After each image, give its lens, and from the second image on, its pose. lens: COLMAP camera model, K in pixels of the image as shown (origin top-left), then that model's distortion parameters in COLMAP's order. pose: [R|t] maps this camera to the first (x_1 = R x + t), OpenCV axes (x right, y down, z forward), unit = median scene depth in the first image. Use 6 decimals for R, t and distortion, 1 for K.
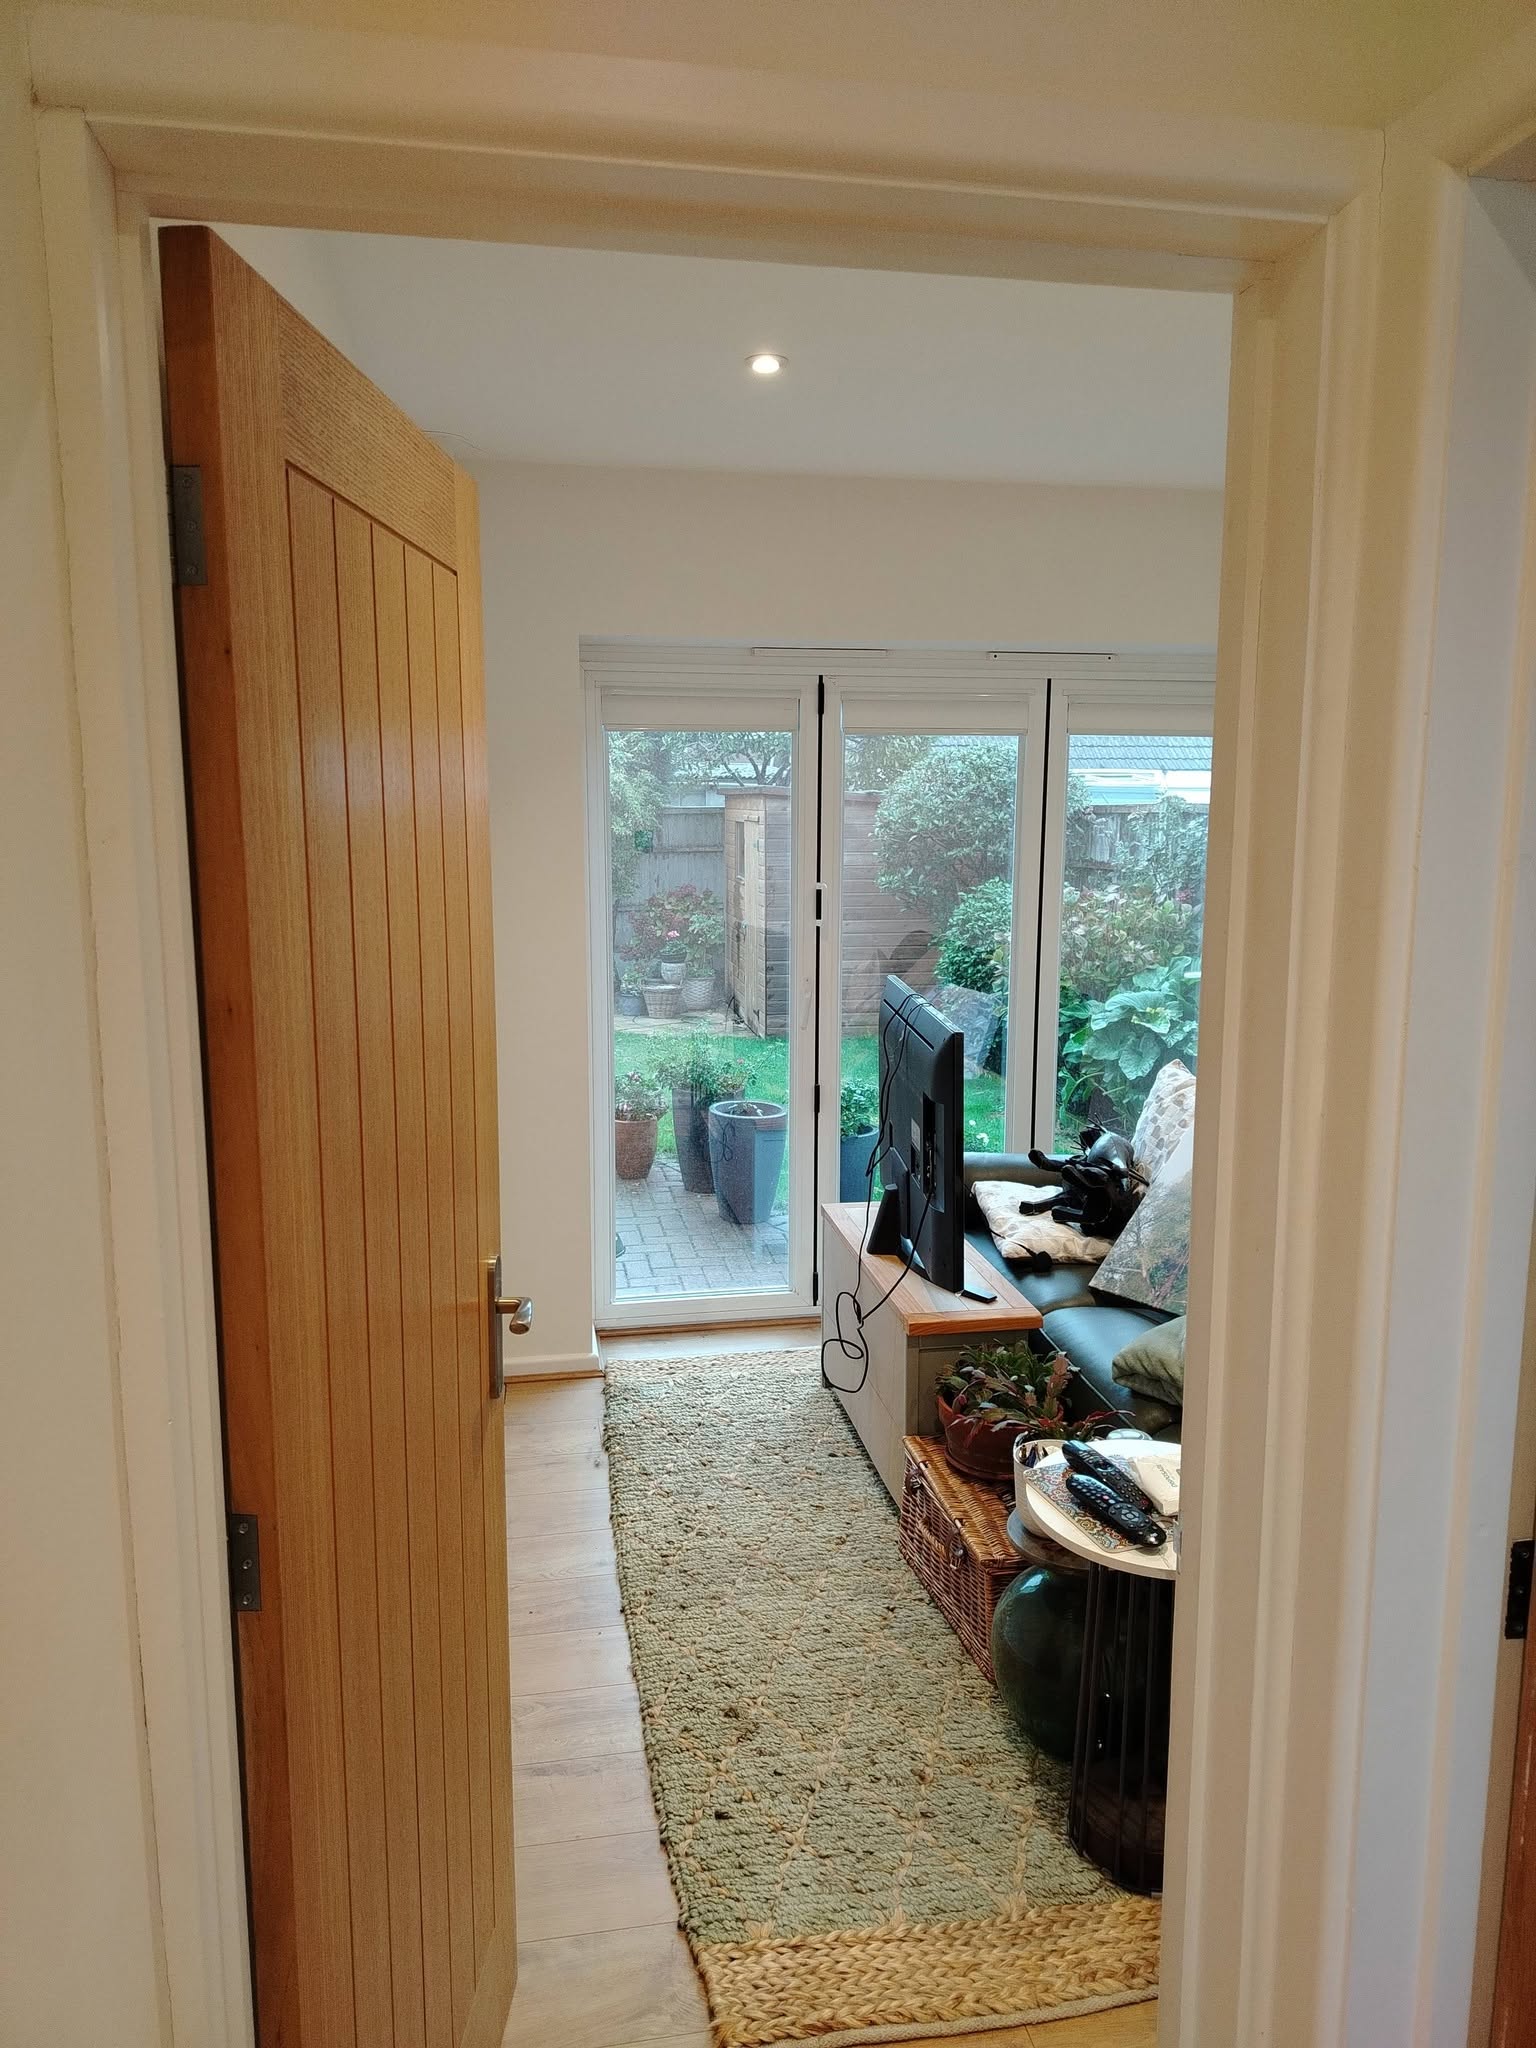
lens RADIAL K [[1400.7, 0, 764.4], [0, 1400.7, 1027.9], [0, 0, 1]] dist [0.010500, -0.000904]
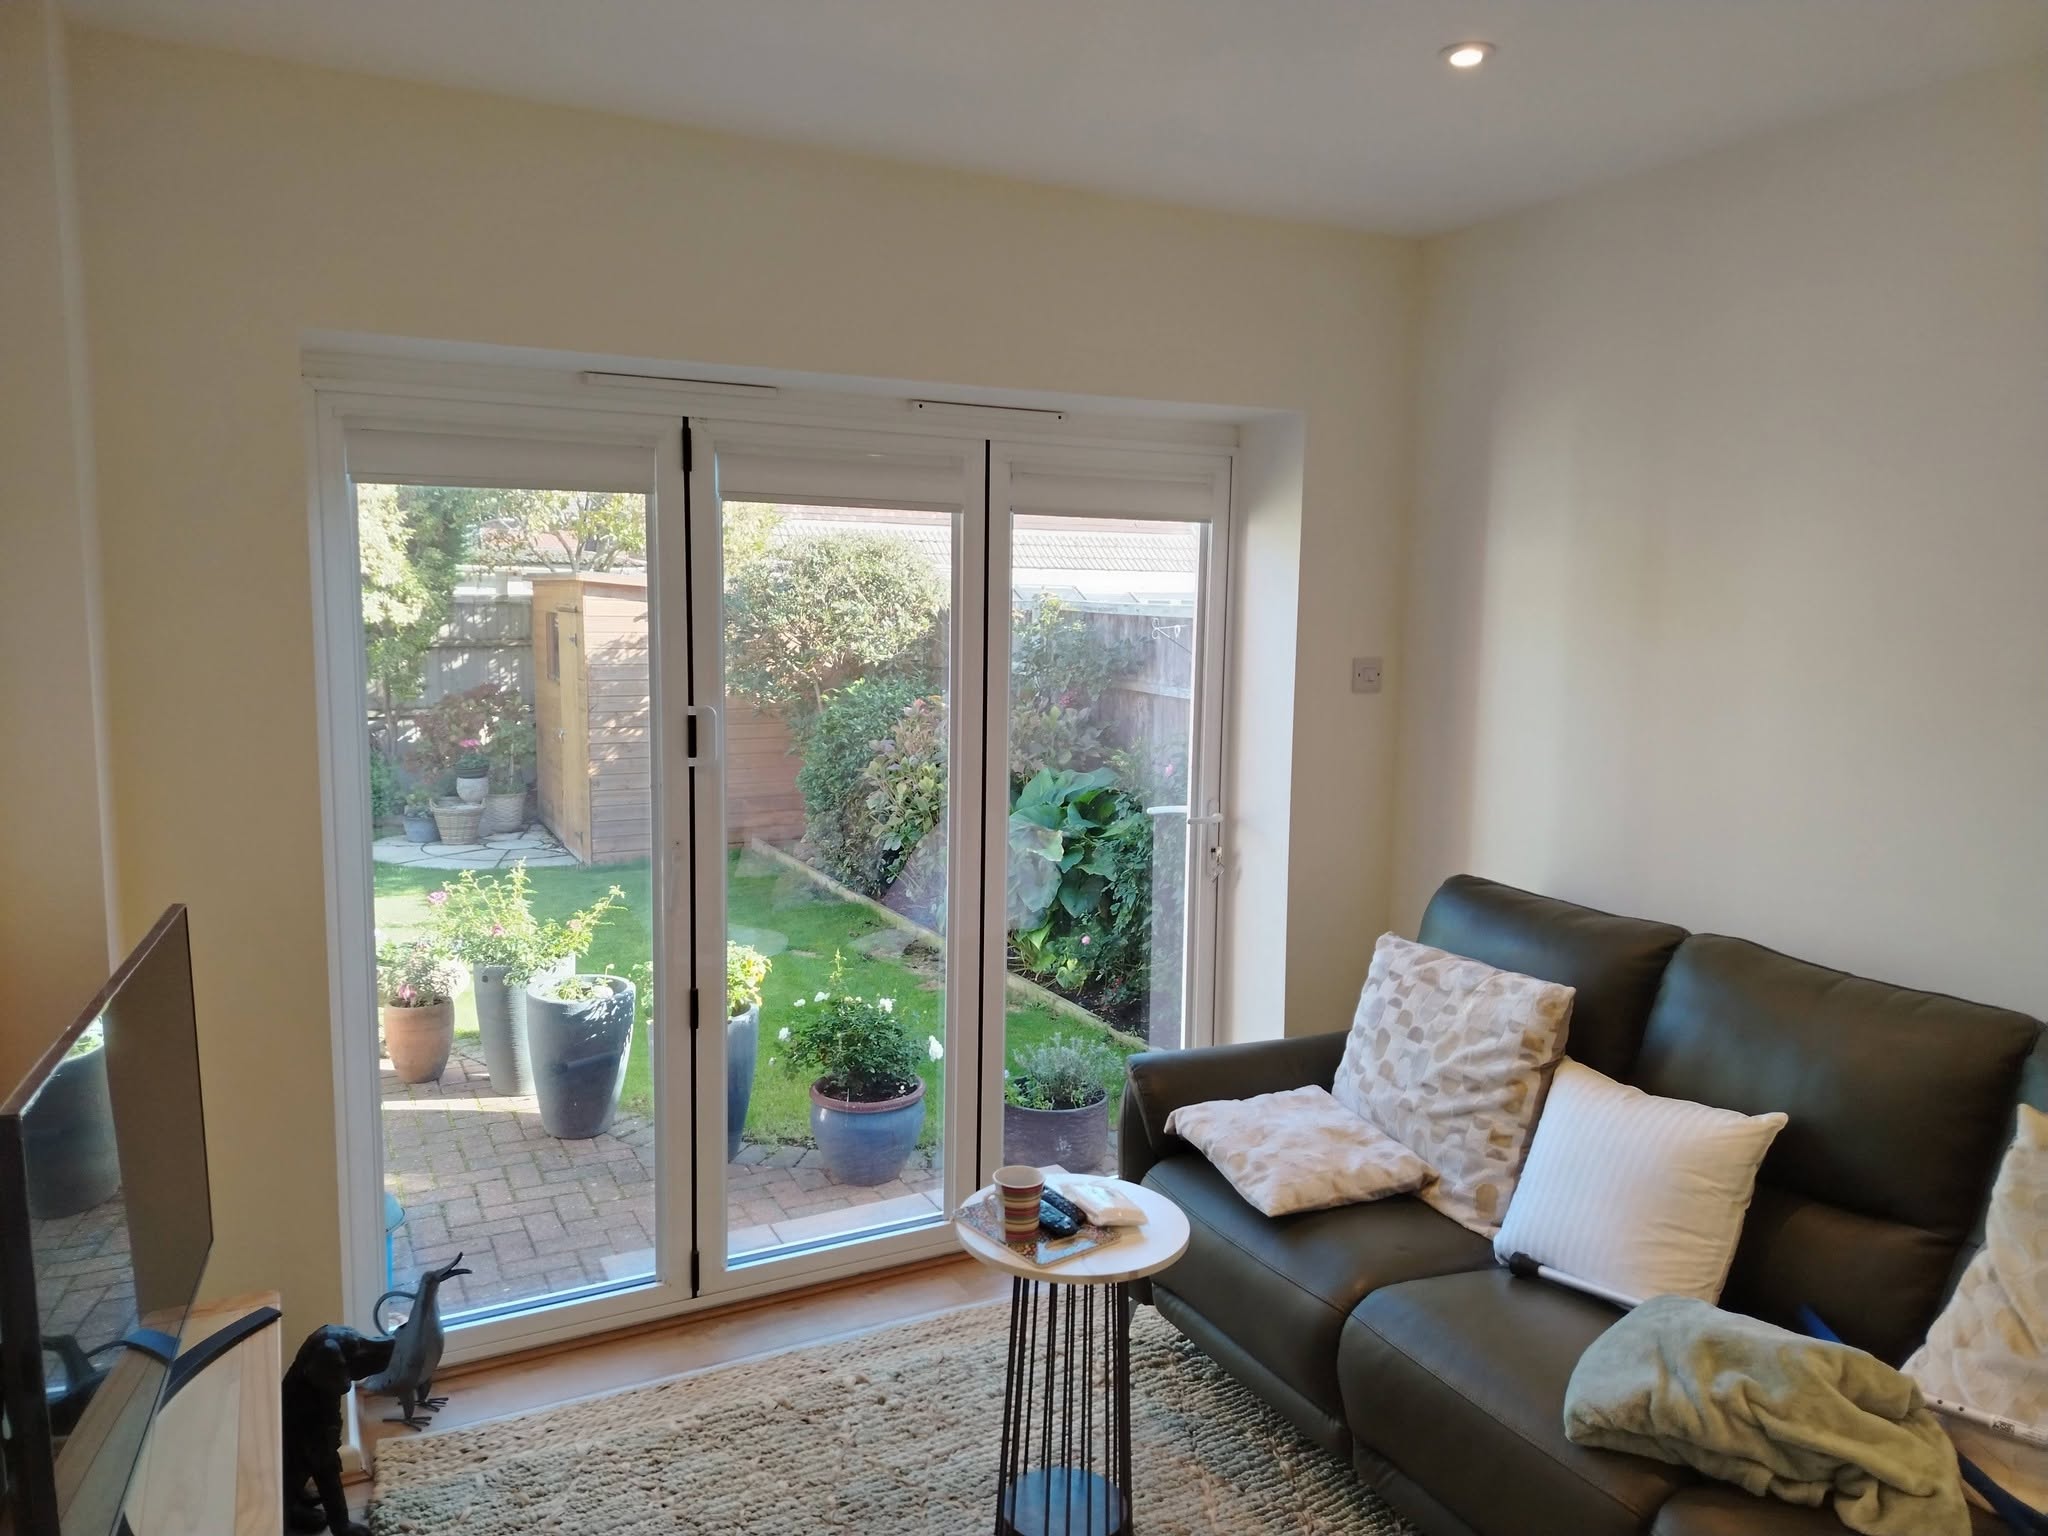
lens RADIAL K [[1400.7, 0, 1040.3], [0, 1400.7, 765.4], [0, 0, 1]] dist [0.010500, -0.000904]
pose [[0.949310, -0.021075, 0.313634, -0.015927], [0.032766, 0.998949, -0.032051, -0.043075], [-0.312629, 0.040703, 0.949003, 0.261284]]
